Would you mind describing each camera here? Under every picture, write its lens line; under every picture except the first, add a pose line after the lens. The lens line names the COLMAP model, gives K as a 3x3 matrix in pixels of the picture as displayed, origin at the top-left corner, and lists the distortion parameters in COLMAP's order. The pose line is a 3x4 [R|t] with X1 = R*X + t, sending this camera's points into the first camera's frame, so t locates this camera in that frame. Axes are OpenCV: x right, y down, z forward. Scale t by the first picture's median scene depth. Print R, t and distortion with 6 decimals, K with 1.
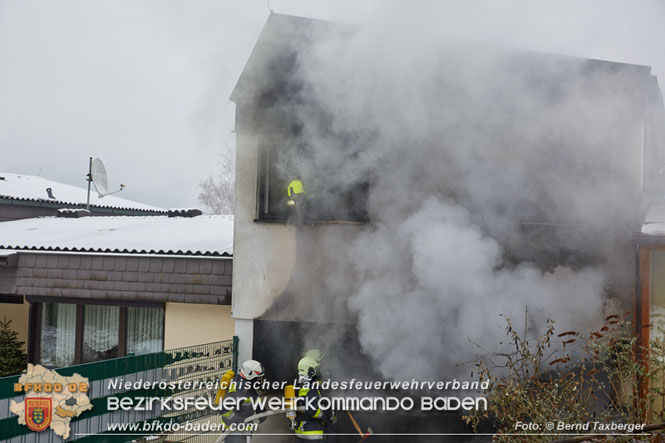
lens RADIAL K [[876.2, 0, 332.5], [0, 876.2, 221.5], [0, 0, 1]] dist [0.032486, 0.036369]
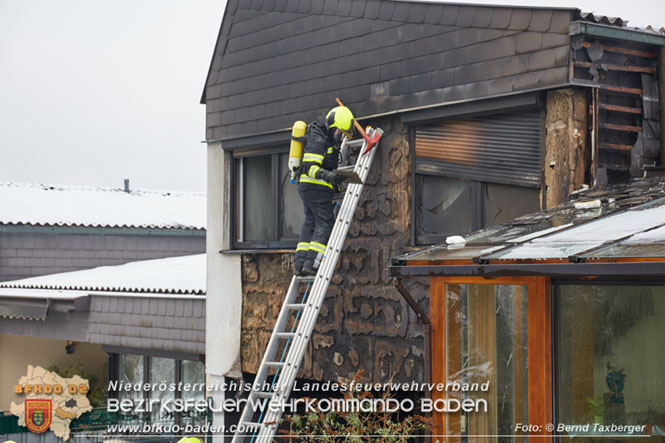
lens RADIAL K [[1244.1, 0, 332.5], [0, 1244.1, 221.5], [0, 0, 1]] dist [0.092458, 0.433873]
pose [[0.866112, -0.042434, -0.498046, 0.509156], [0.034005, 0.999084, -0.025988, 0.003913], [0.498693, 0.005572, 0.866761, 0.062422]]
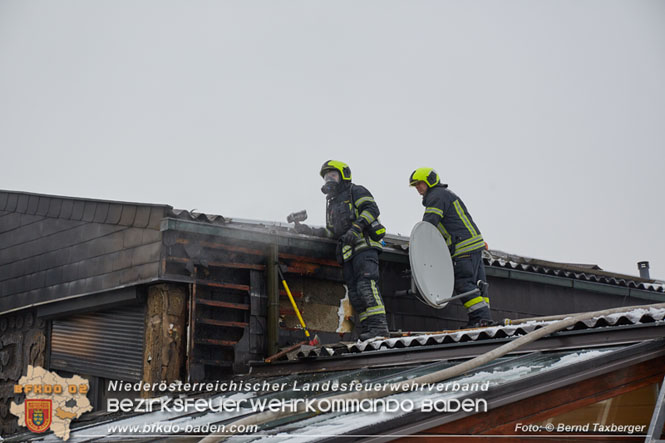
lens RADIAL K [[1244.1, 0, 332.5], [0, 1244.1, 221.5], [0, 0, 1]] dist [0.092458, 0.433873]
pose [[0.890414, -0.109562, -0.441769, 0.686483], [0.030980, 0.982934, -0.181333, 0.011927], [0.454097, 0.147776, 0.878612, 0.164271]]
